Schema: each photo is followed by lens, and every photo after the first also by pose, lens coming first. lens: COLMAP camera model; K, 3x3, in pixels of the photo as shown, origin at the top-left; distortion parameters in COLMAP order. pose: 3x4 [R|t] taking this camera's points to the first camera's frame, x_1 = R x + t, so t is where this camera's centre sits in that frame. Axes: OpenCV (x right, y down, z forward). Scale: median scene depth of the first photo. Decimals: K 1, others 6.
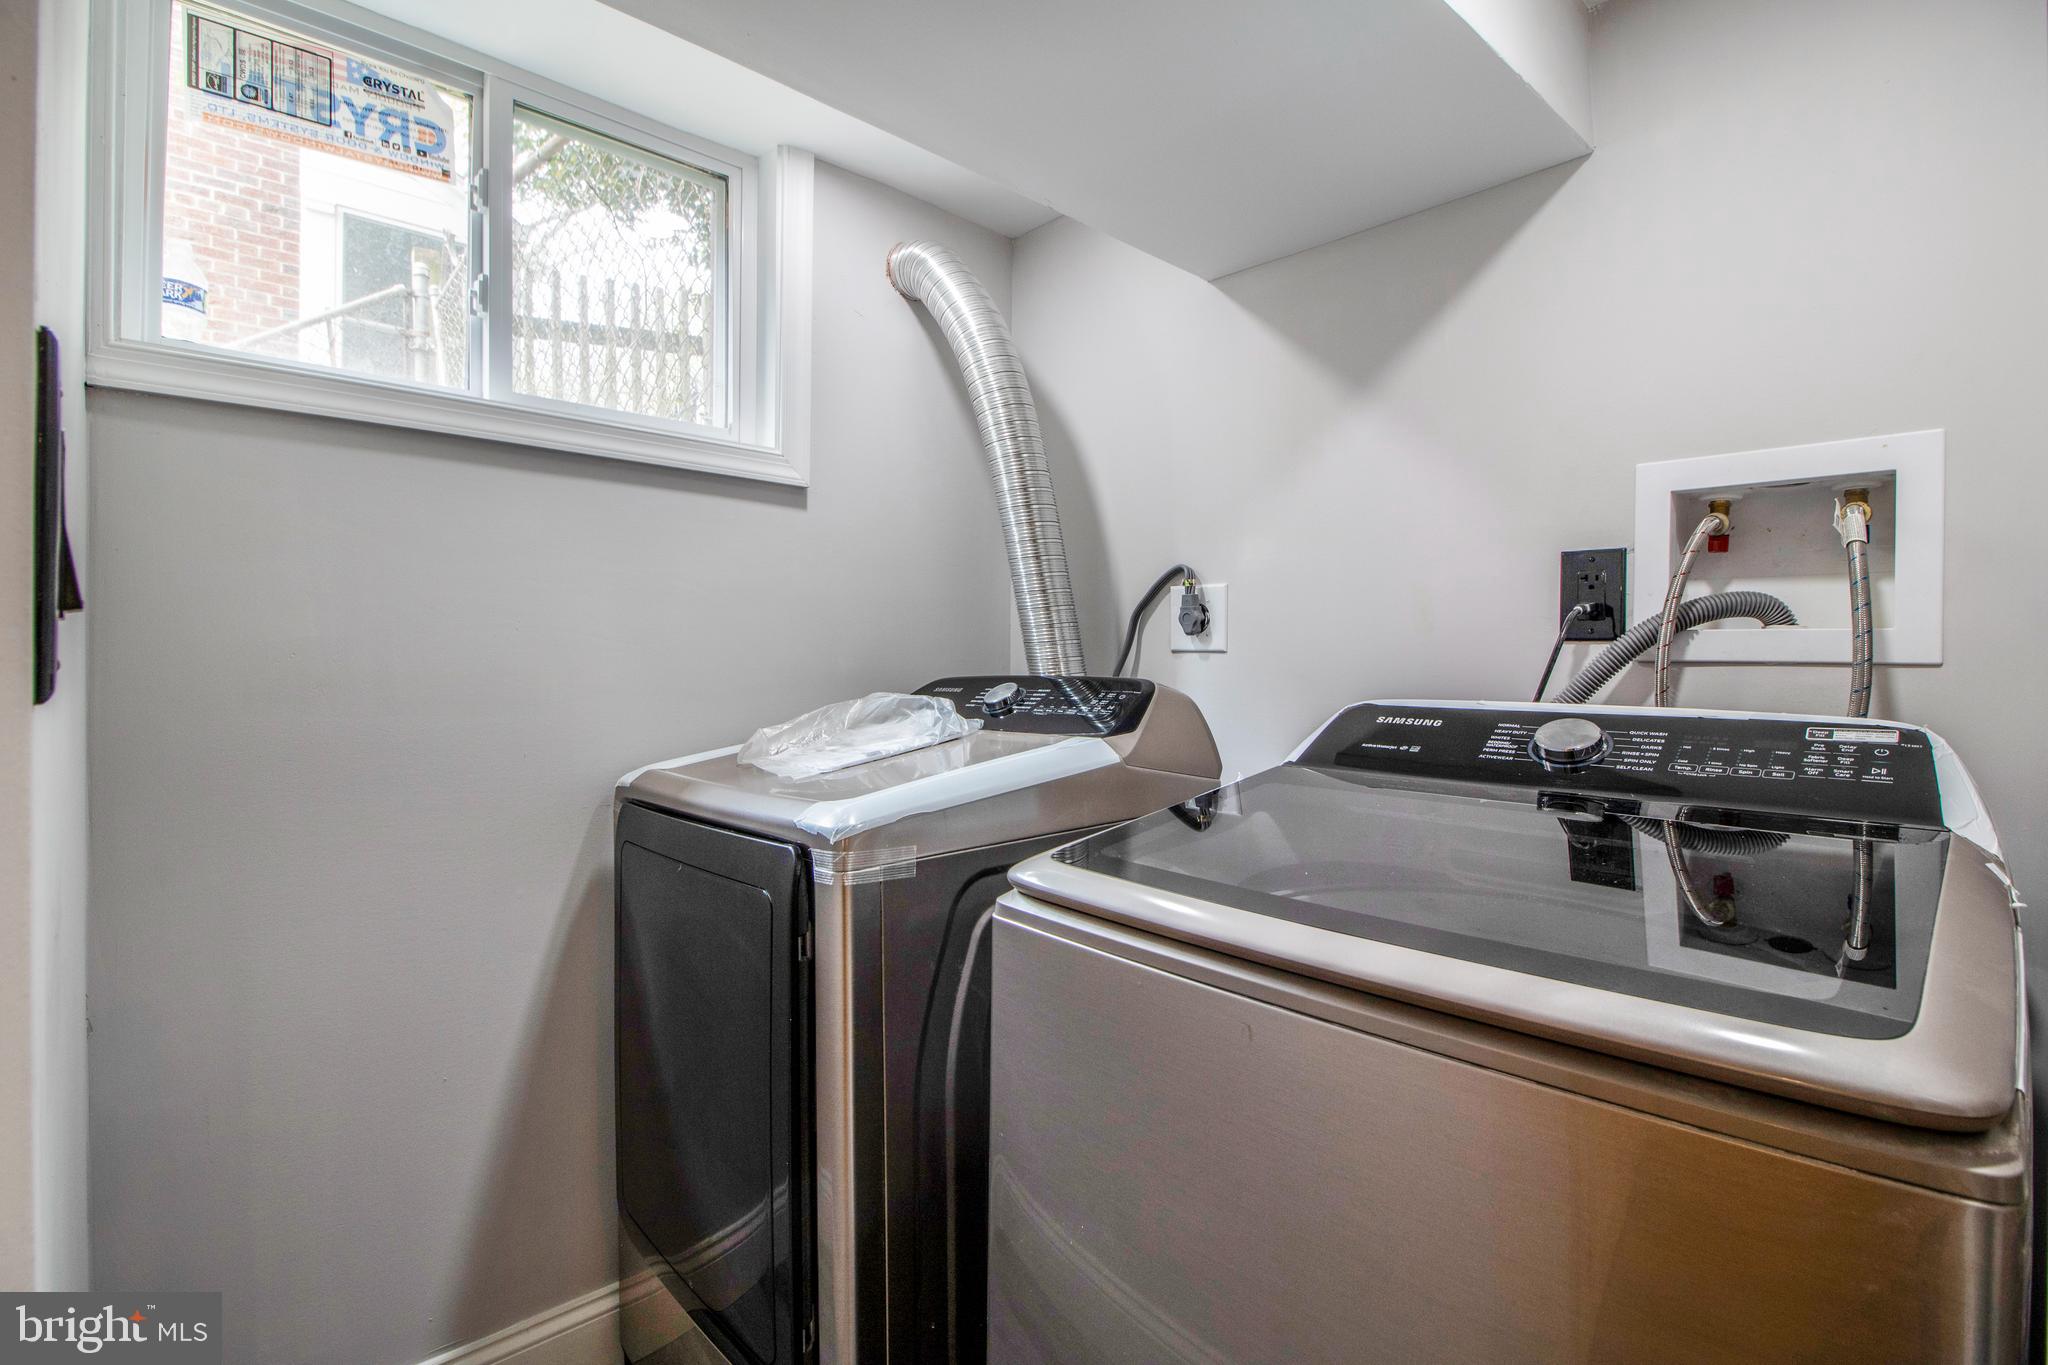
lens RADIAL K [[971.1, 0, 1015.4], [0, 971.1, 662.1], [0, 0, 1]] dist [0.024613, -0.014650]
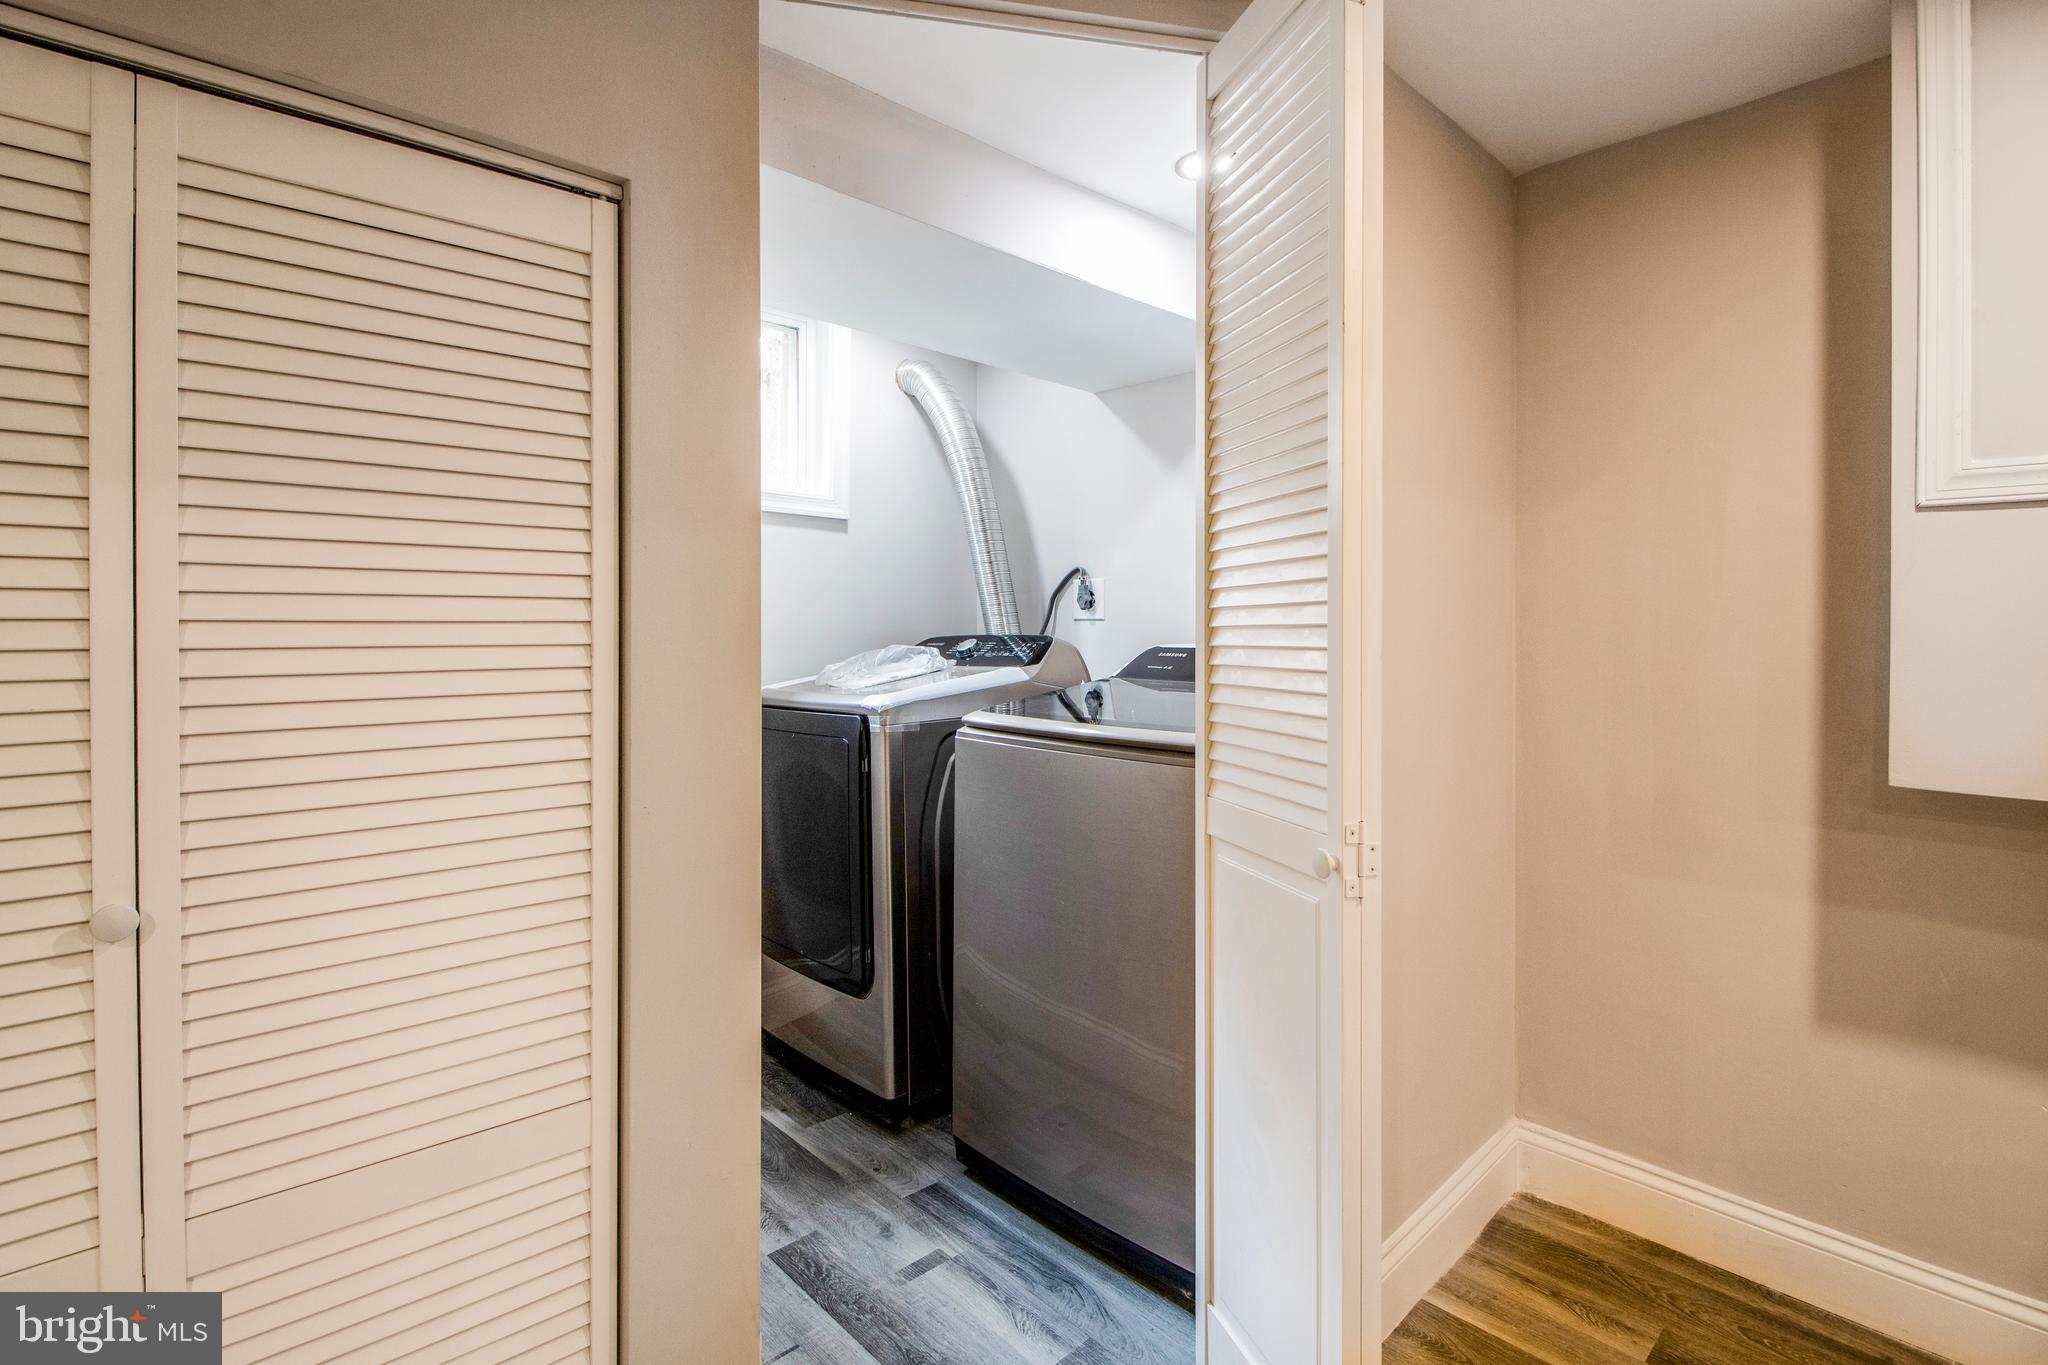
lens RADIAL K [[946.2, 0, 1022.4], [0, 946.2, 640.8], [0, 0, 1]] dist [0.016102, -0.011472]
pose [[0.999827, -0.005002, 0.017899, 0.049586], [0.004857, 0.999955, 0.008164, 0.011643], [-0.017939, -0.008076, 0.999806, -0.620517]]
